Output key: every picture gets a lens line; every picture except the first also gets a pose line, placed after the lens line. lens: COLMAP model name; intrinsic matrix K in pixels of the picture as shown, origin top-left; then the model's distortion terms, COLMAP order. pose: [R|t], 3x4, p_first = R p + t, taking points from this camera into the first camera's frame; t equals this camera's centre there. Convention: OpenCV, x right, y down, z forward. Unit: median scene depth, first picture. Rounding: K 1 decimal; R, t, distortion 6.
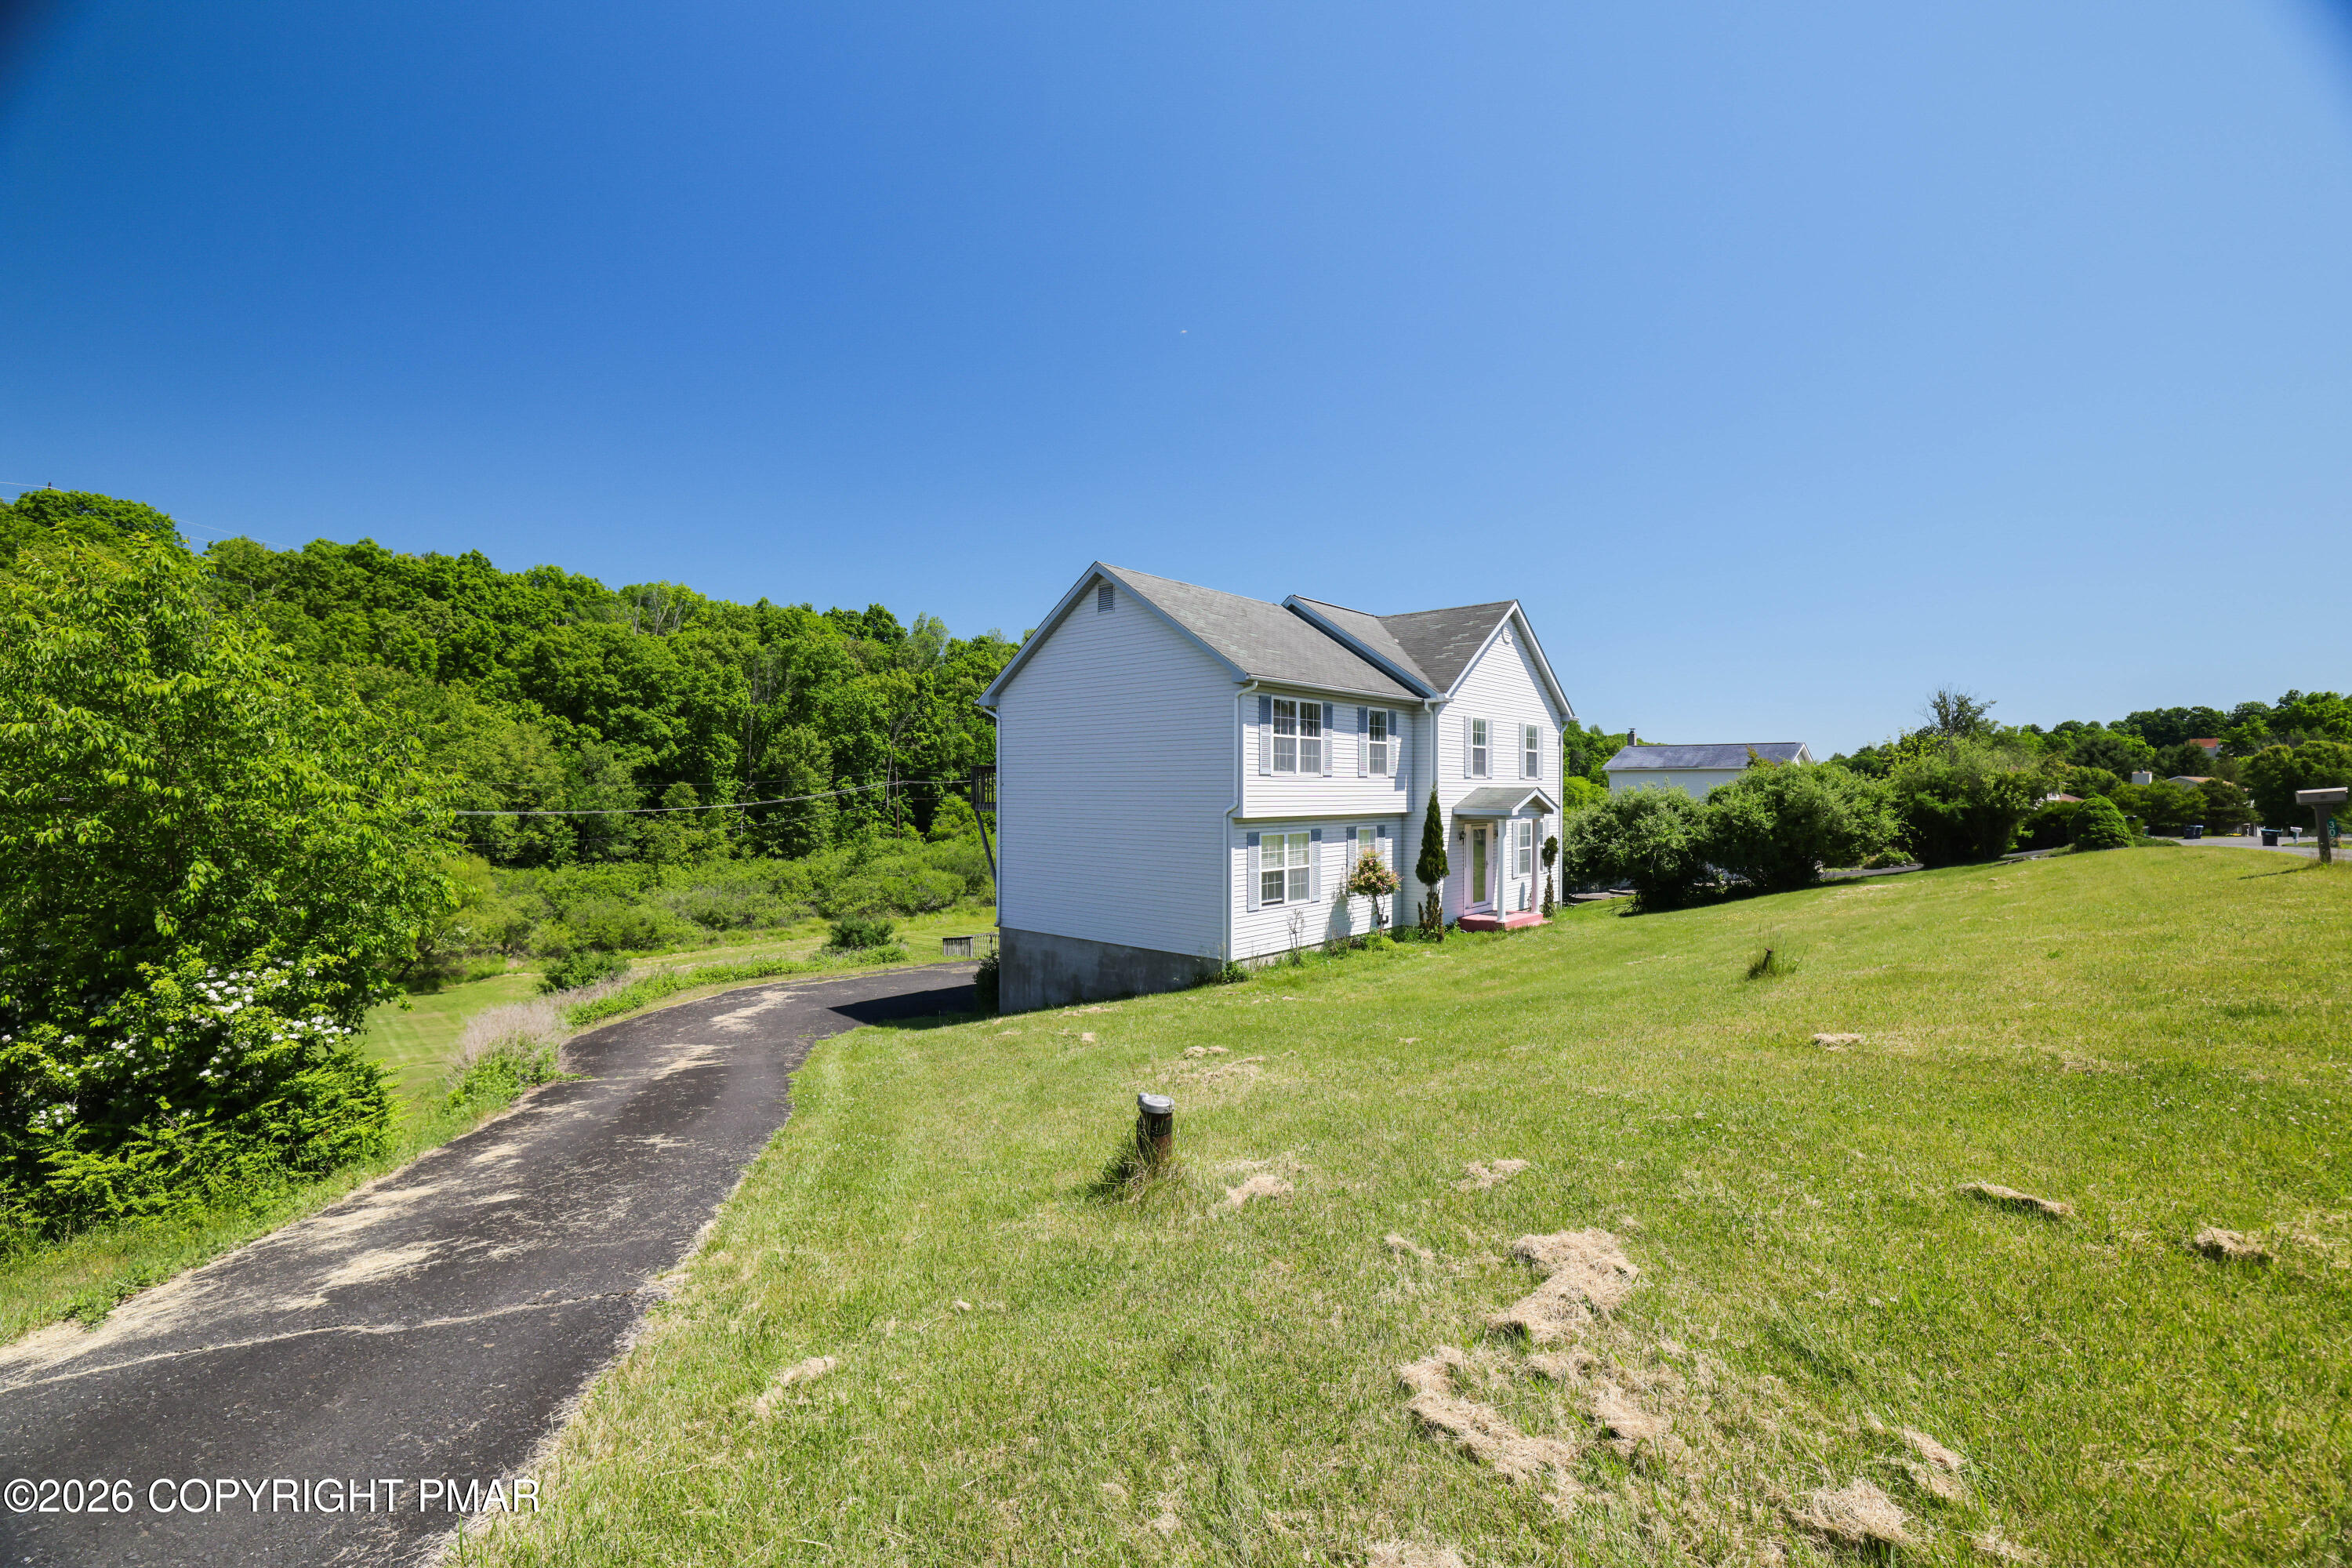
lens RADIAL K [[1011.9, 0, 1169.8], [0, 1011.9, 798.4], [0, 0, 1]] dist [-0.046927, -0.000083]
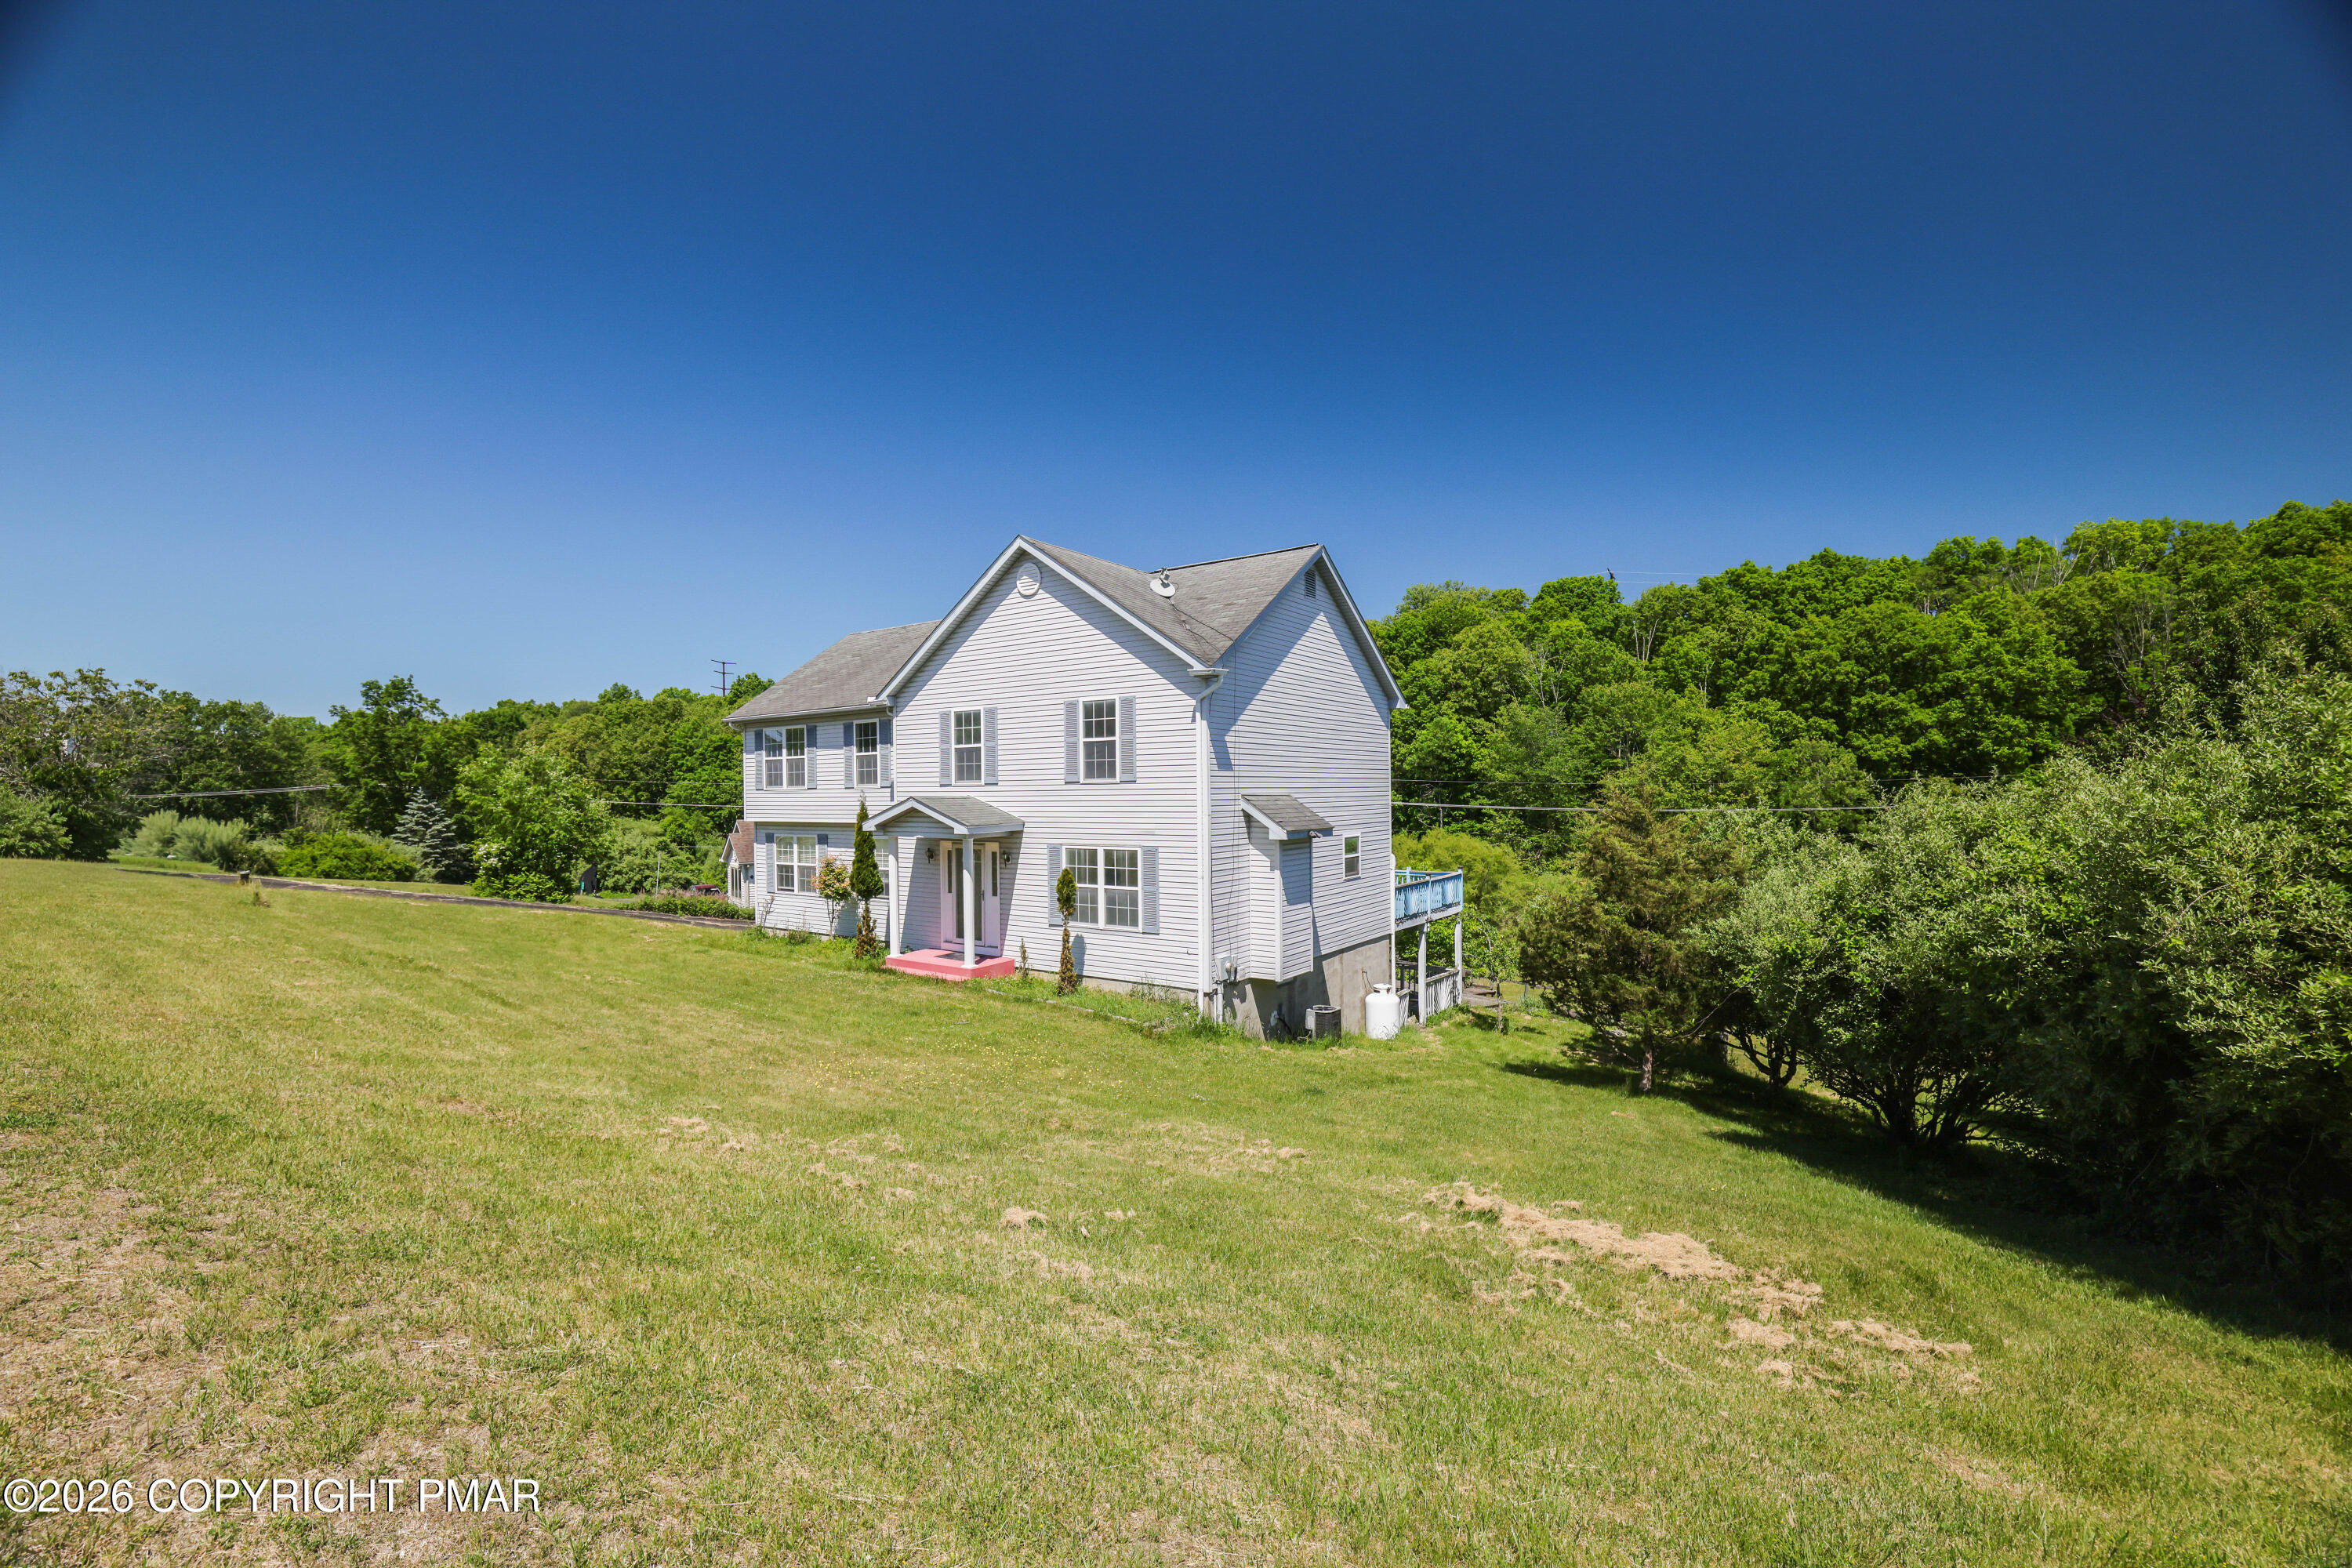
lens RADIAL K [[988.0, 0, 1173.7], [0, 988.0, 750.7], [0, 0, 1]] dist [-0.044634, -0.000017]
pose [[0.131277, -0.023420, -0.991069, 1.230797], [0.021248, 0.999558, -0.020806, -0.031166], [0.991118, -0.018327, 0.131717, 1.176929]]
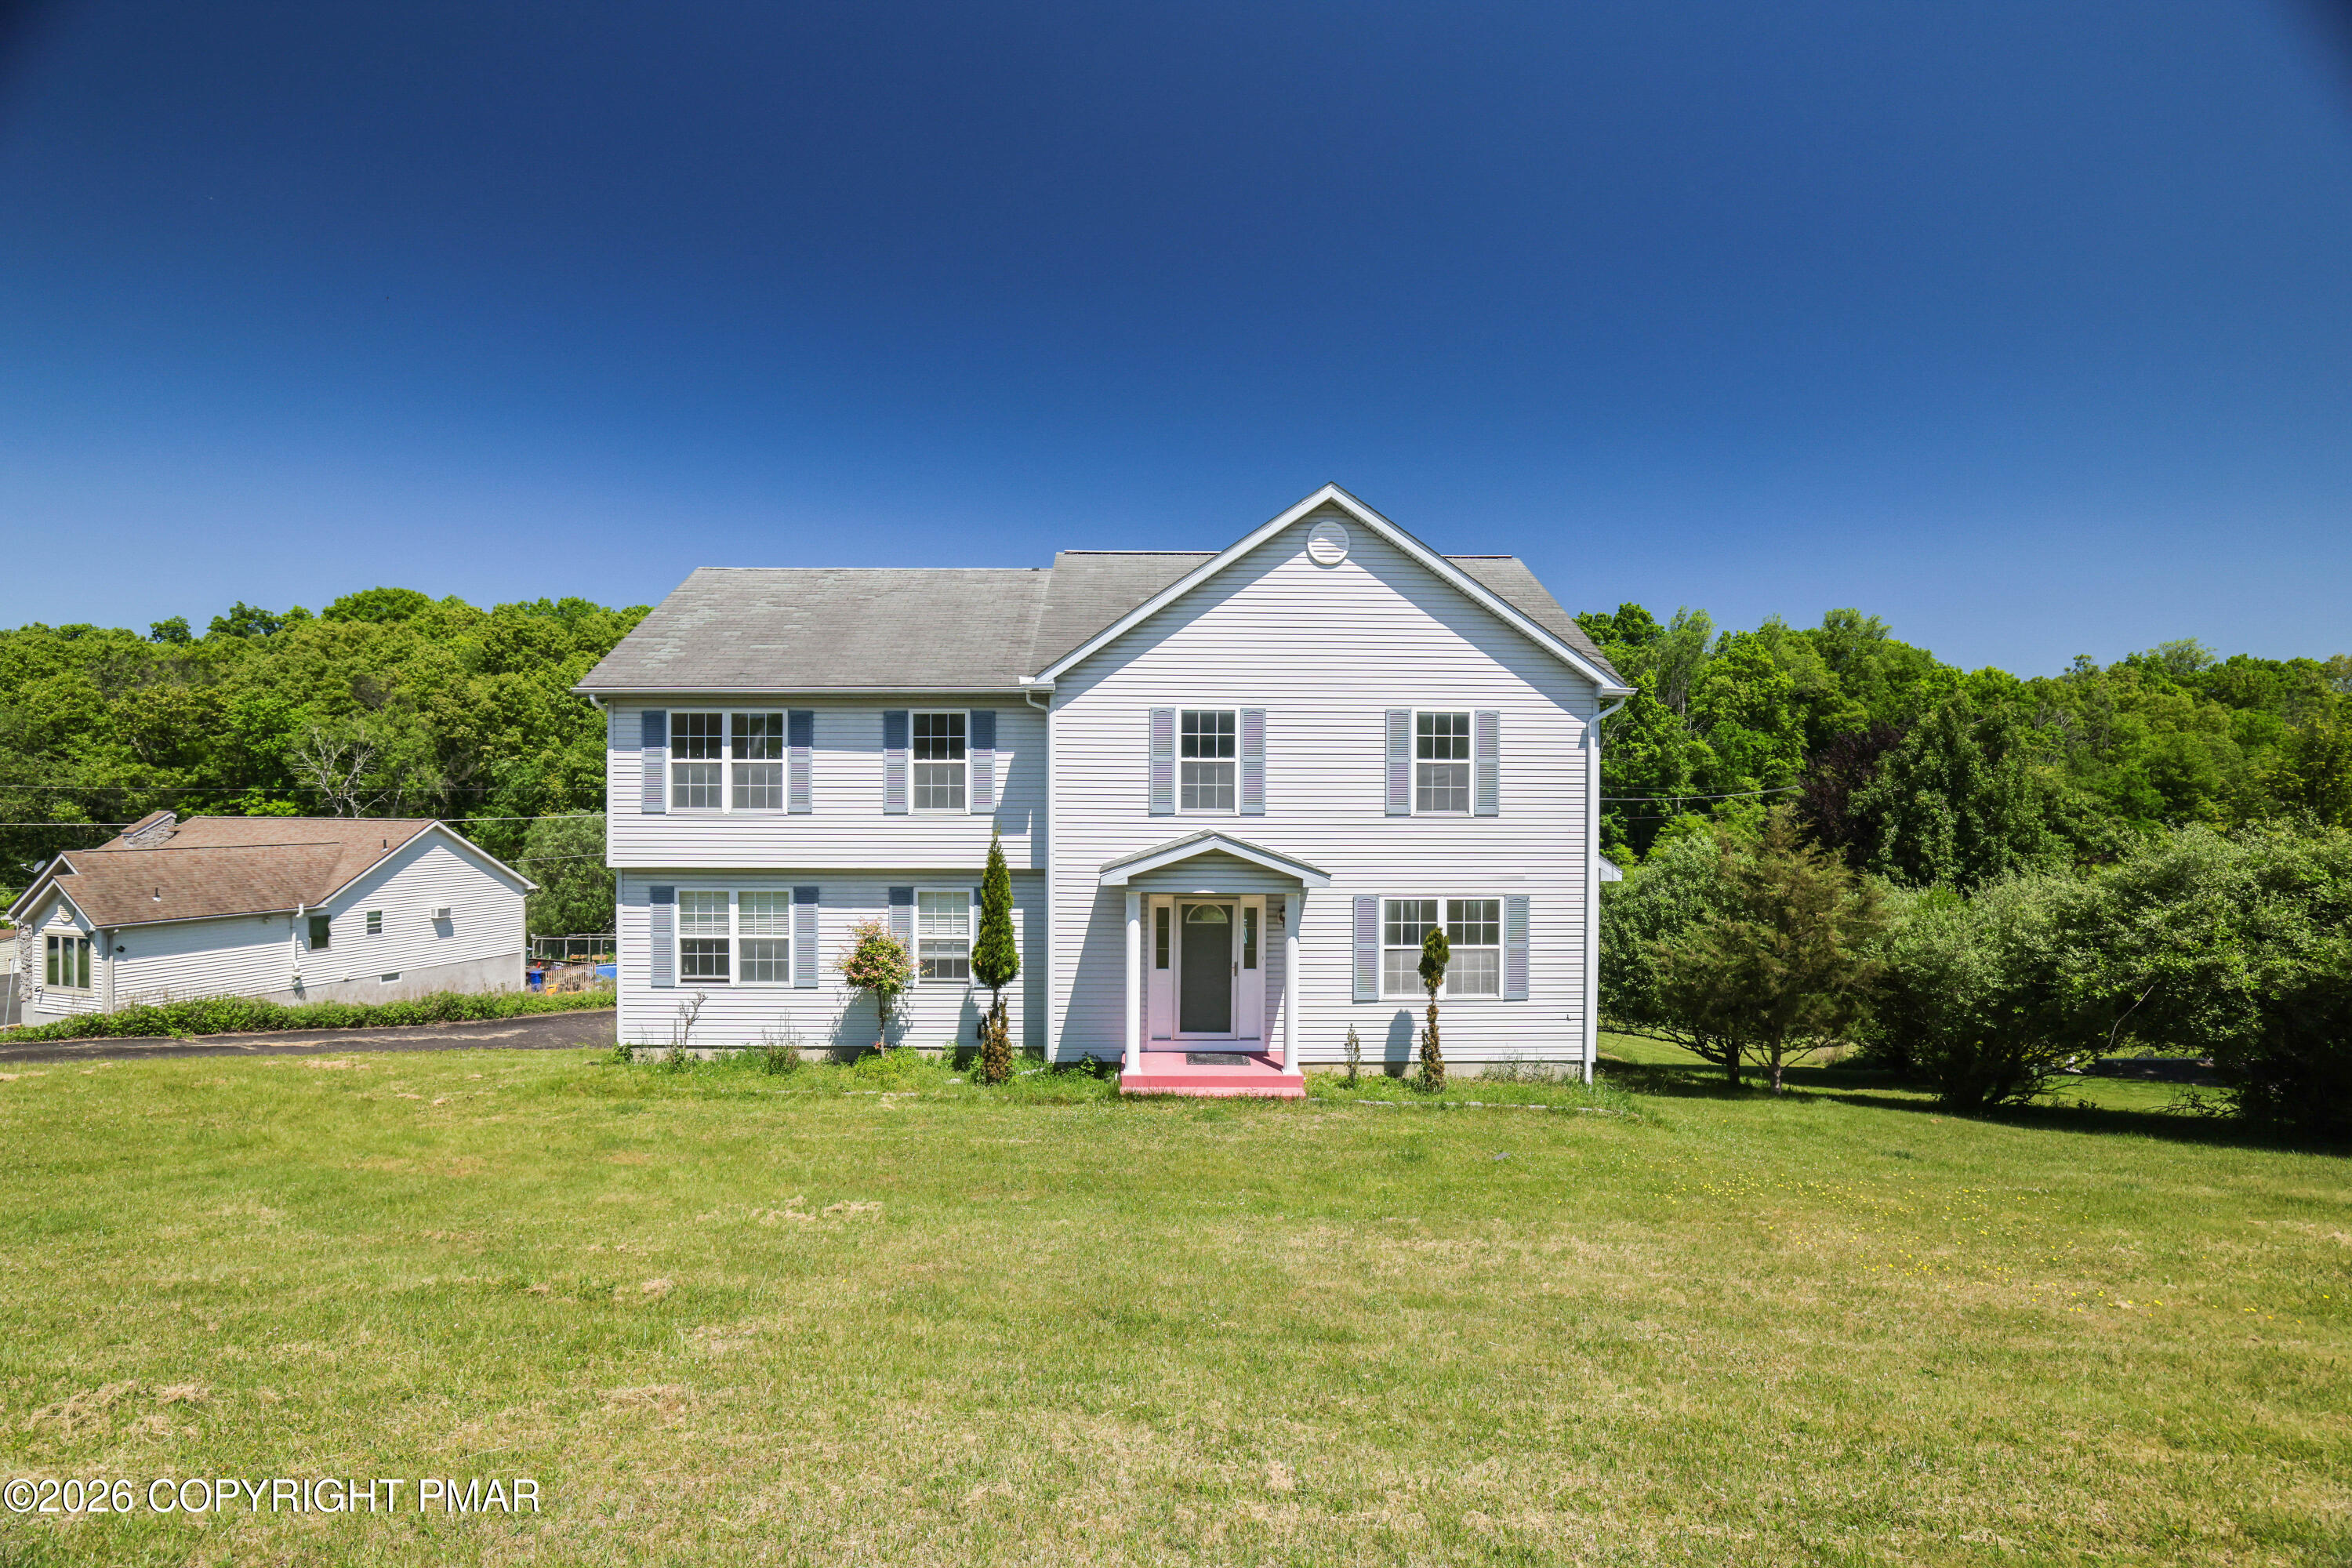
lens RADIAL K [[1011.9, 0, 1169.8], [0, 1011.9, 798.4], [0, 0, 1]] dist [-0.046927, -0.000083]
pose [[0.678215, -0.000462, -0.734863, 0.795067], [-0.009827, 0.999905, -0.009697, -0.026517], [0.734797, 0.013798, 0.678146, 0.663196]]
